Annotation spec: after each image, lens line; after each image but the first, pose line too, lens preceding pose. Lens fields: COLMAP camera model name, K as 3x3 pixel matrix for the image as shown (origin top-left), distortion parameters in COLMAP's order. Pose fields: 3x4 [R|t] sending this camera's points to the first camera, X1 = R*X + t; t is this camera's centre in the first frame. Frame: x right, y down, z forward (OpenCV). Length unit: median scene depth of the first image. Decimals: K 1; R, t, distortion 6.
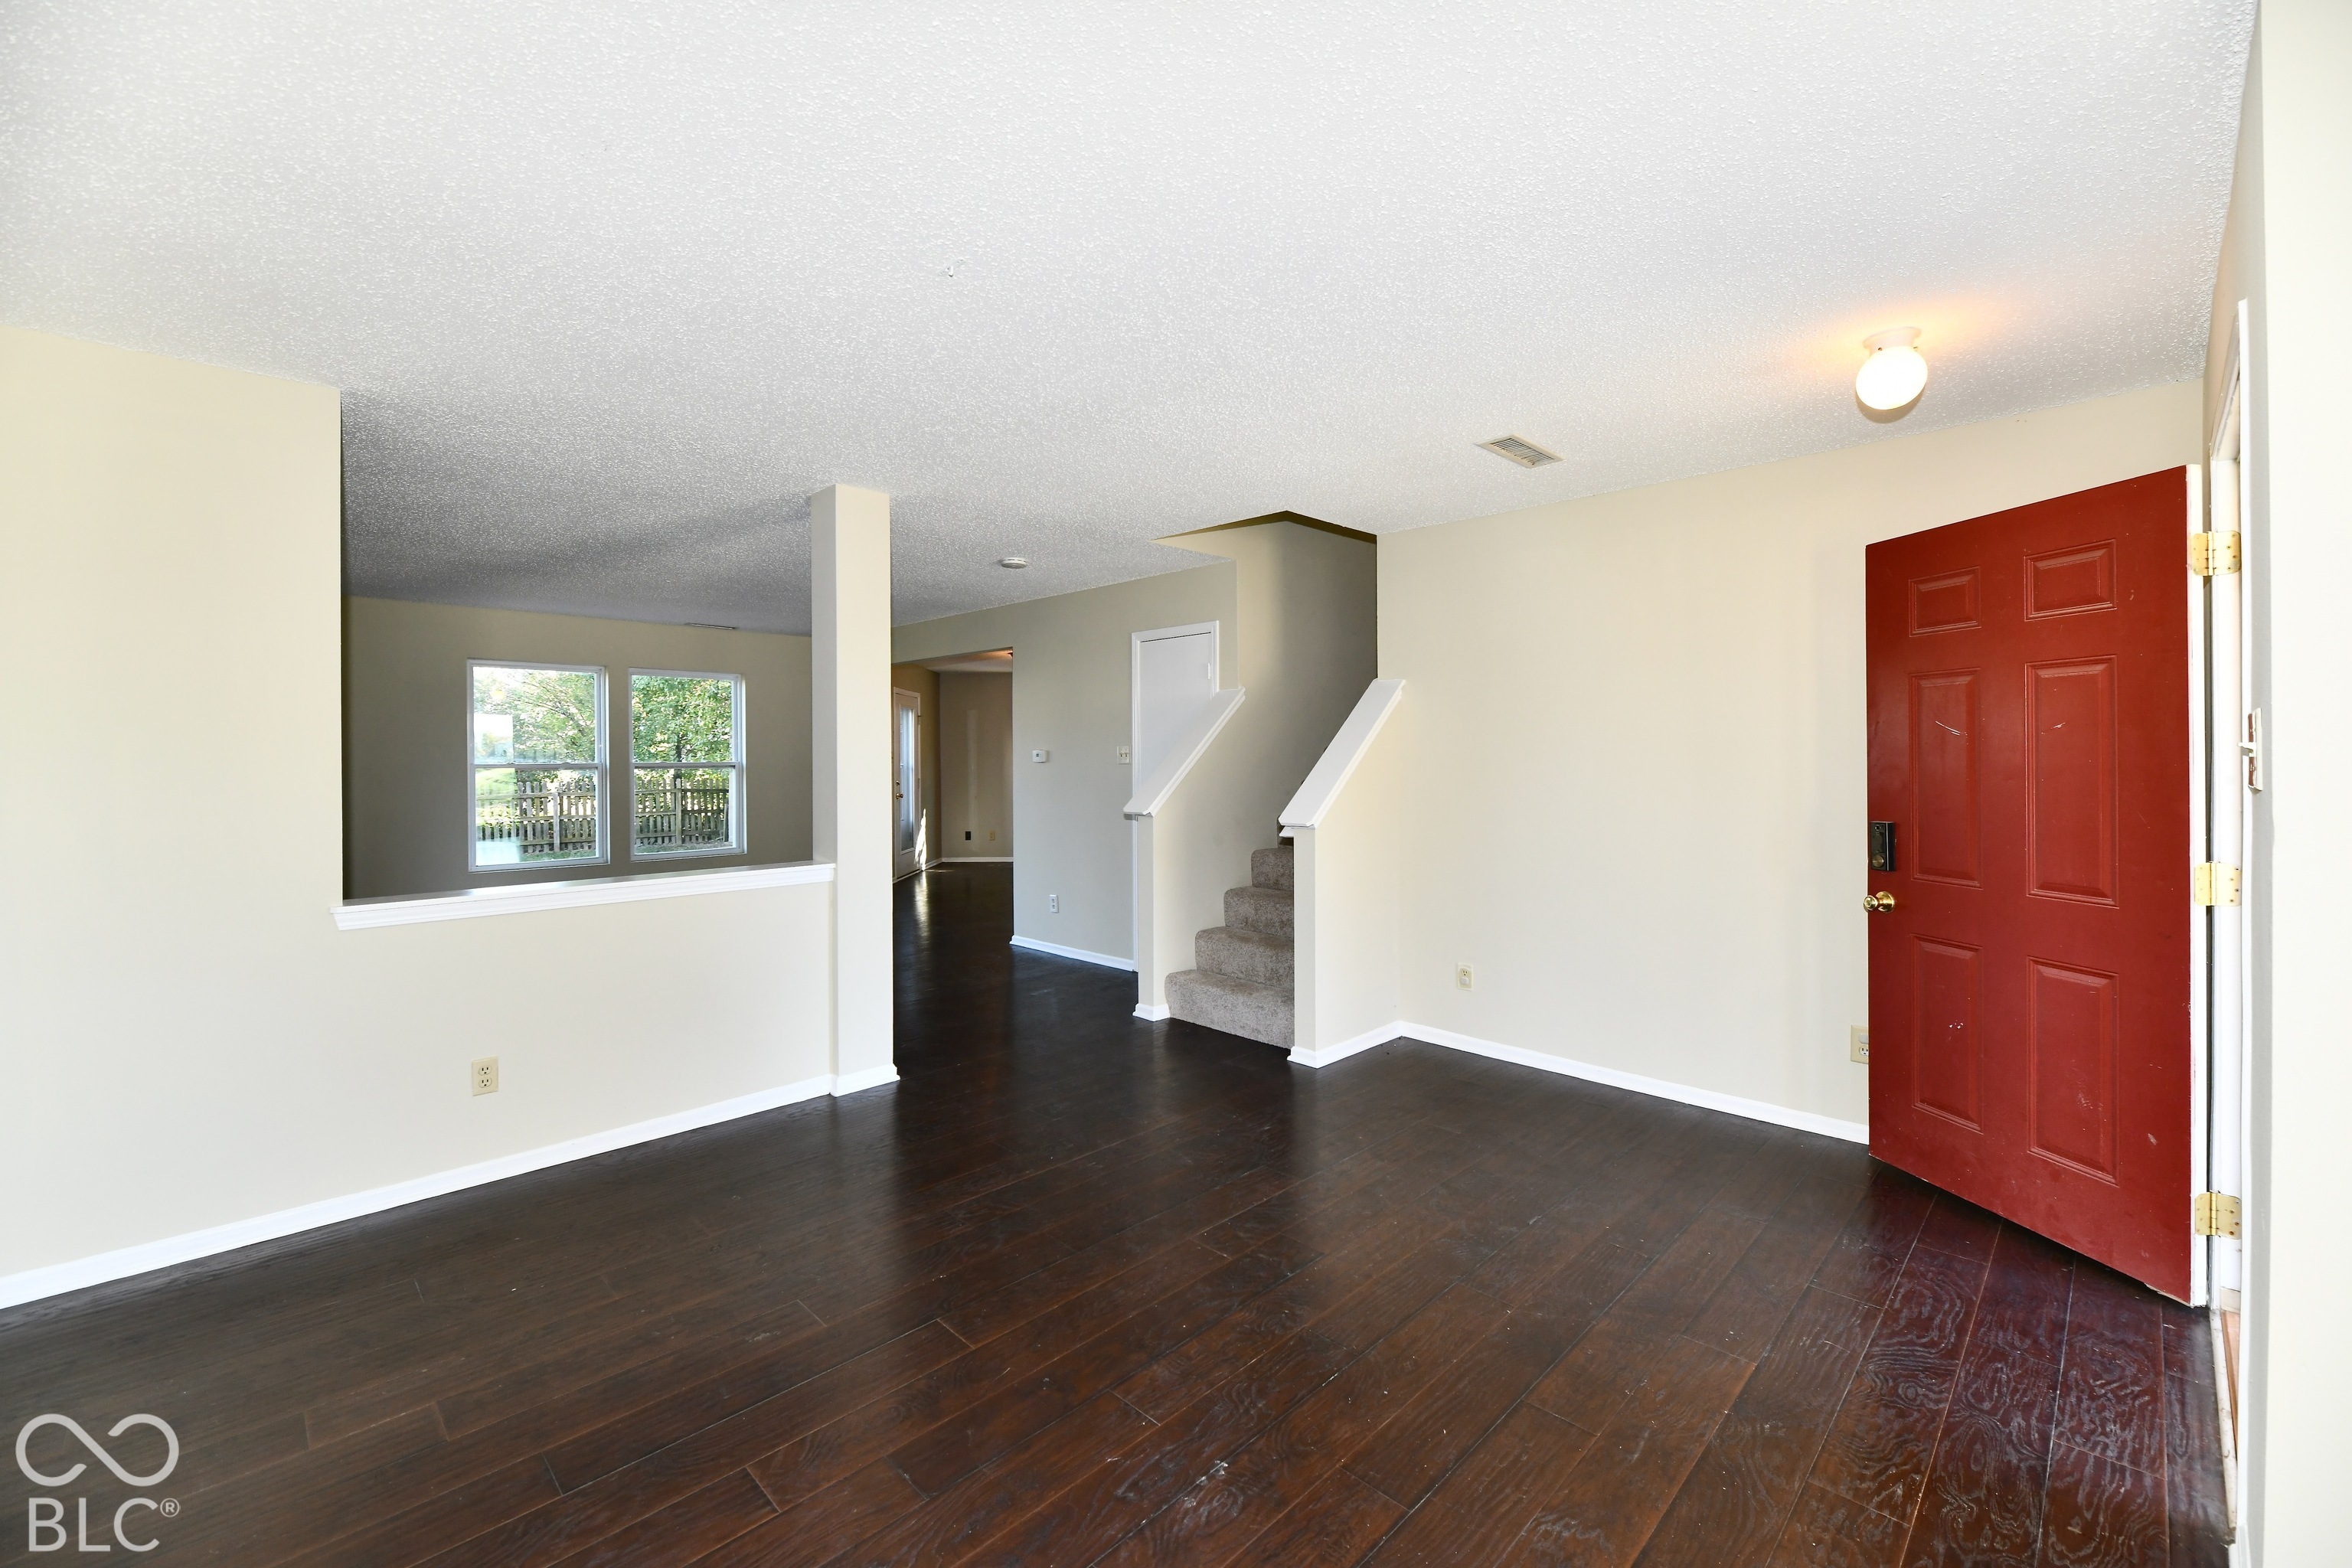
lens RADIAL K [[964.9, 0, 1184.9], [0, 964.9, 757.8], [0, 0, 1]] dist [0.000692, -0.000145]
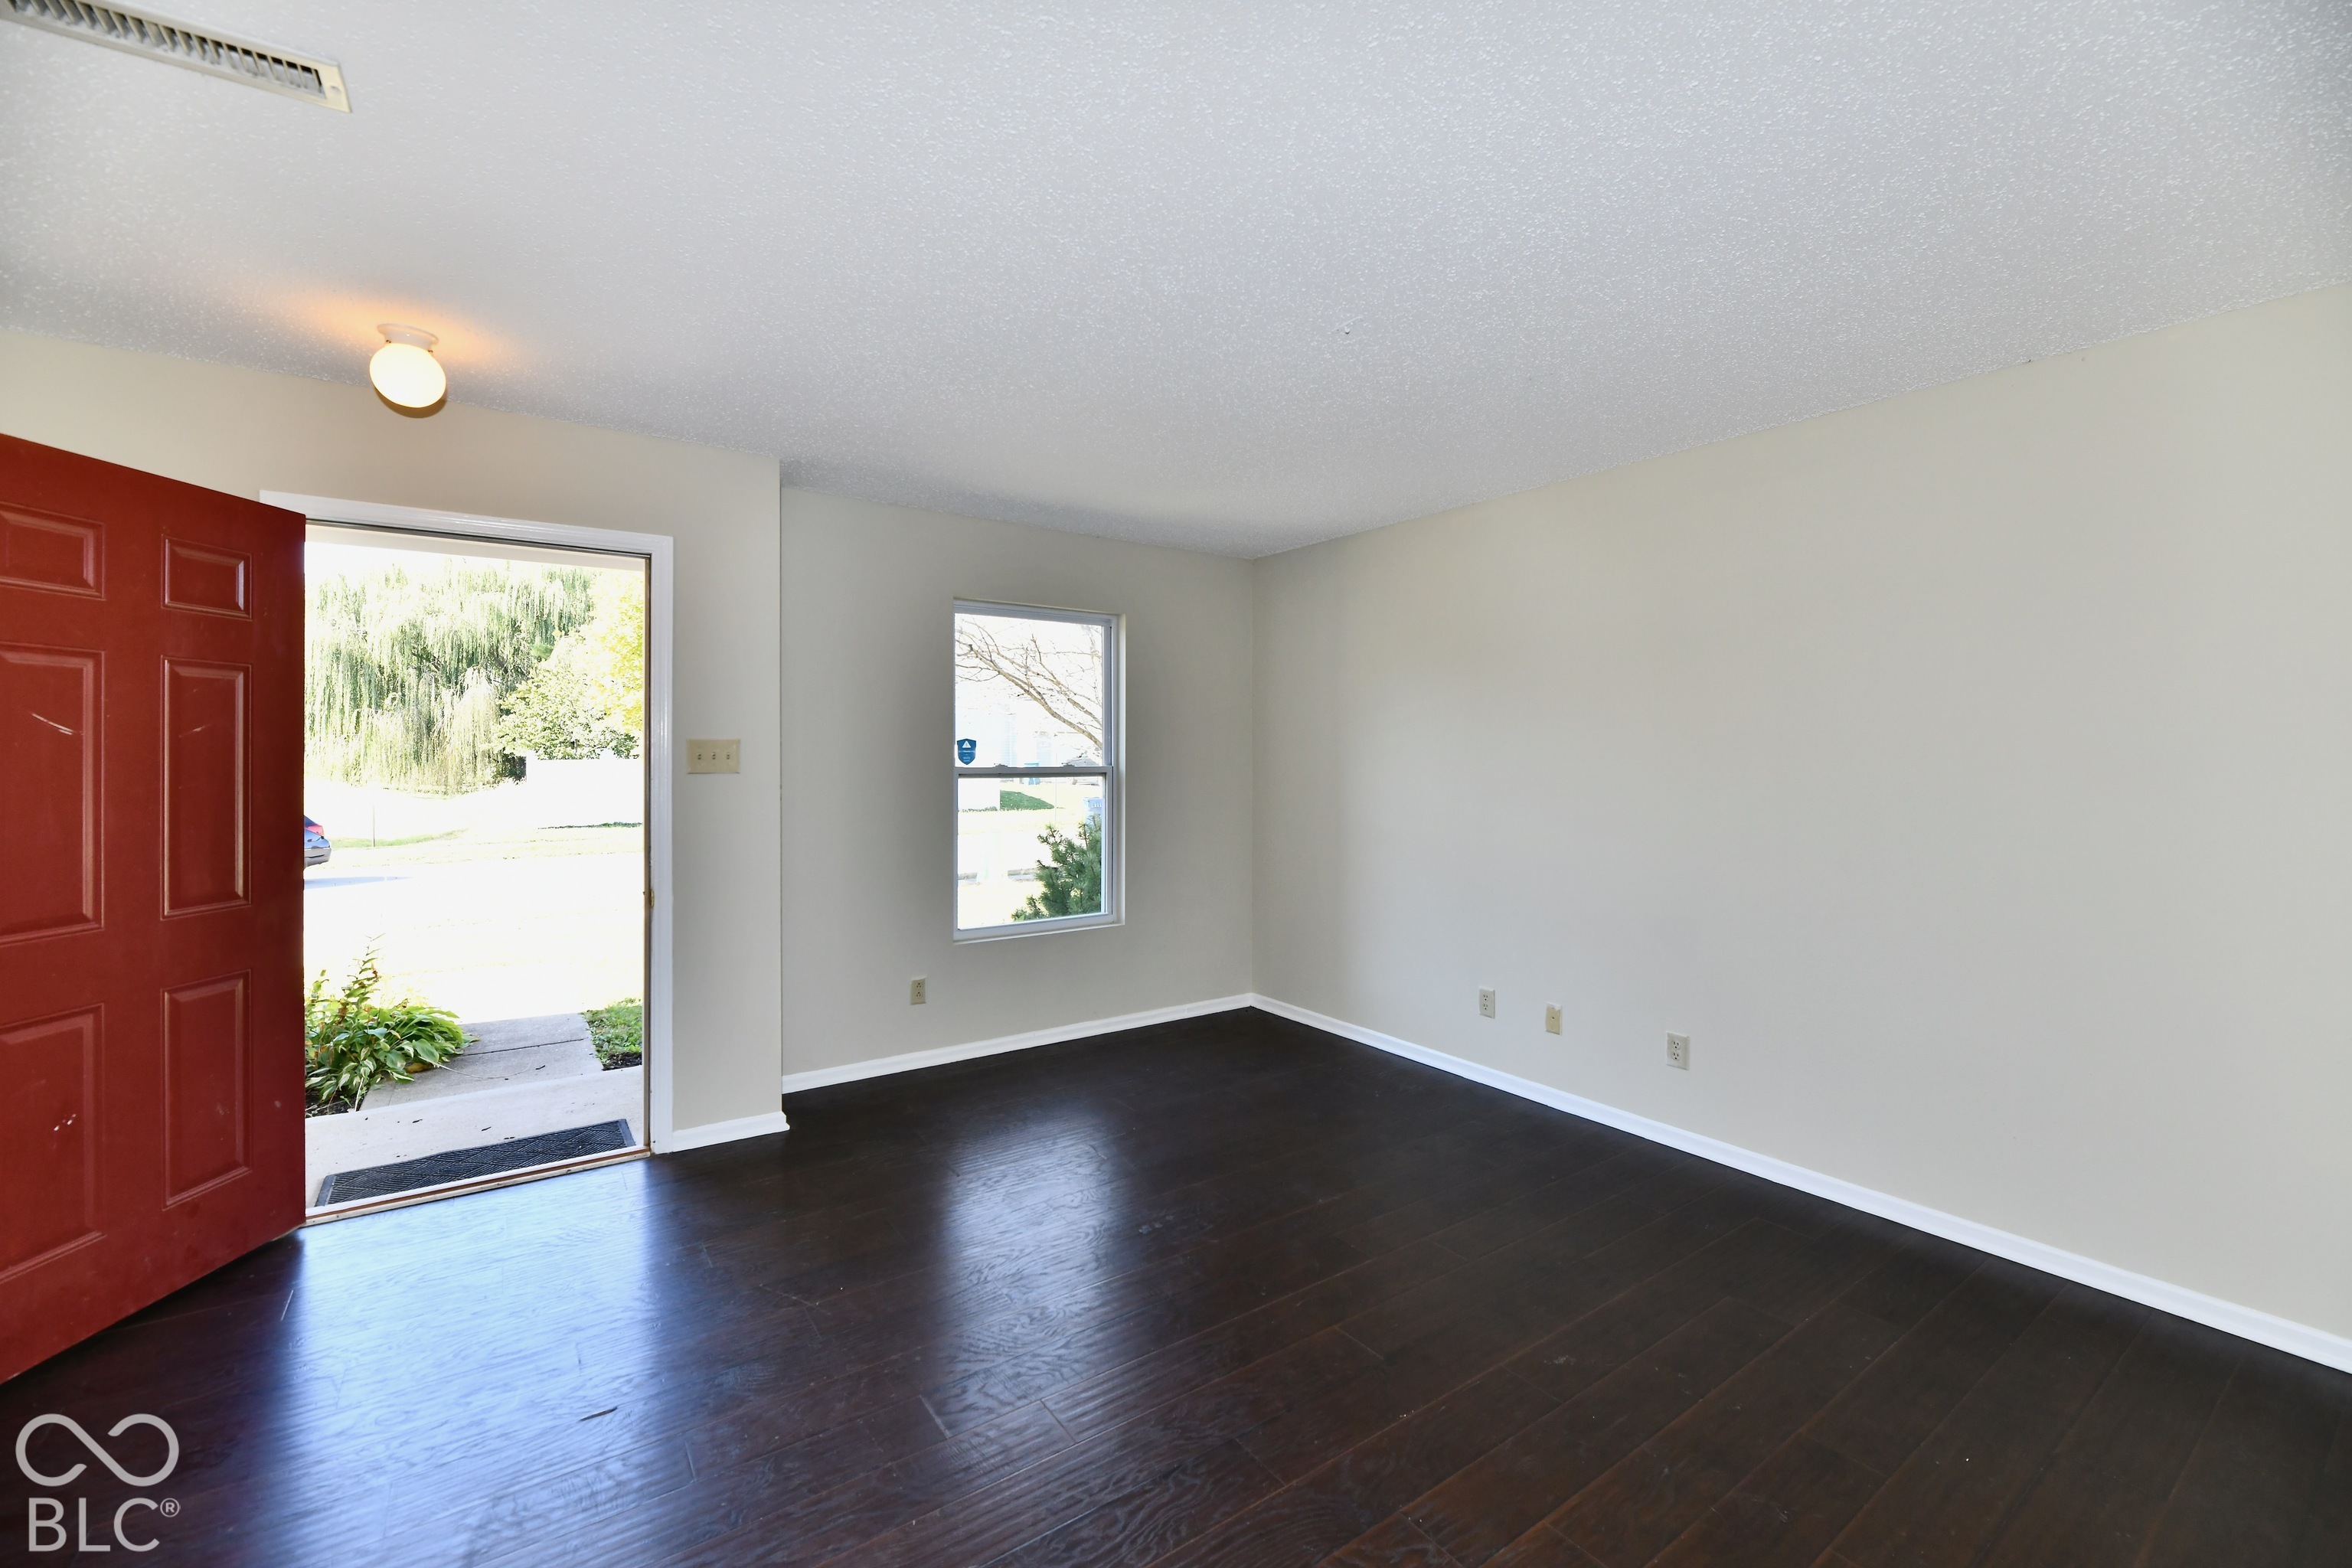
lens RADIAL K [[964.9, 0, 1184.9], [0, 964.9, 757.8], [0, 0, 1]] dist [0.000692, -0.000145]
pose [[-0.985333, 0.002908, 0.170621, -0.211876], [0.003295, 0.999993, 0.001985, -0.003750], [-0.170614, 0.002518, -0.985335, 1.831933]]
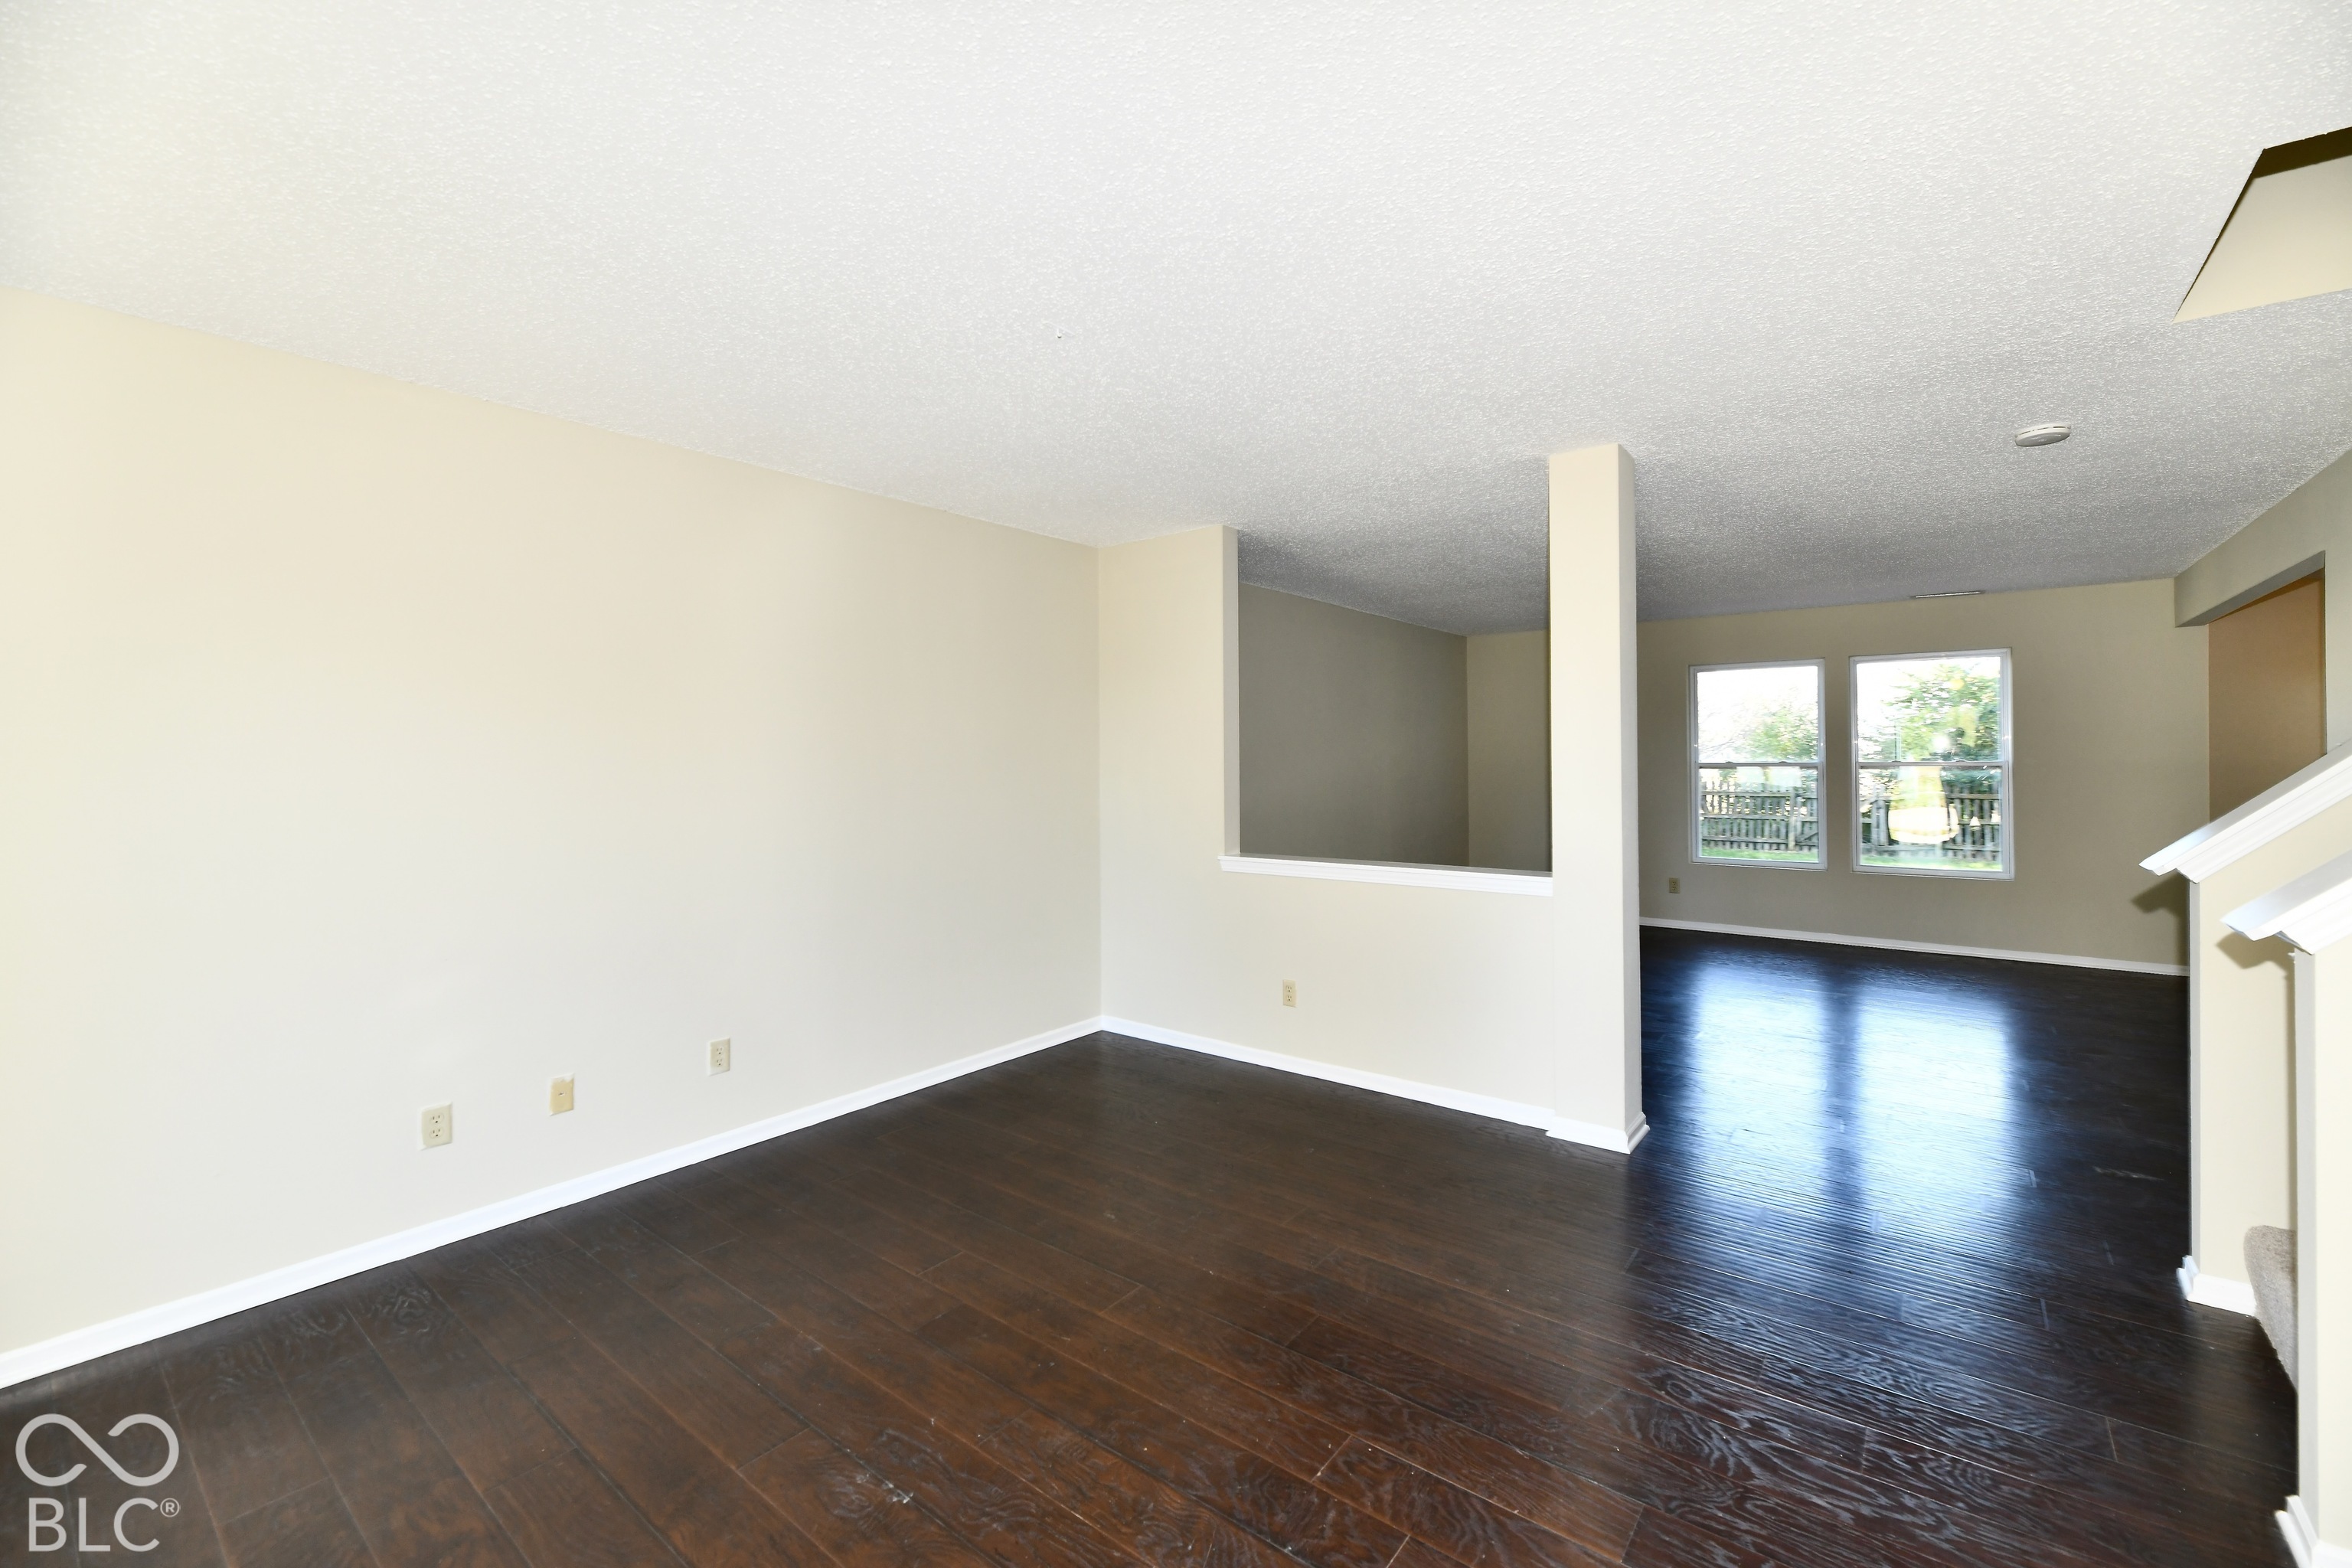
lens RADIAL K [[964.9, 0, 1184.9], [0, 964.9, 757.8], [0, 0, 1]] dist [0.000692, -0.000145]
pose [[0.120010, 0.002009, -0.992771, 0.765874], [0.002884, 0.999993, 0.002372, -0.008703], [0.992768, -0.003147, 0.120003, 0.864163]]
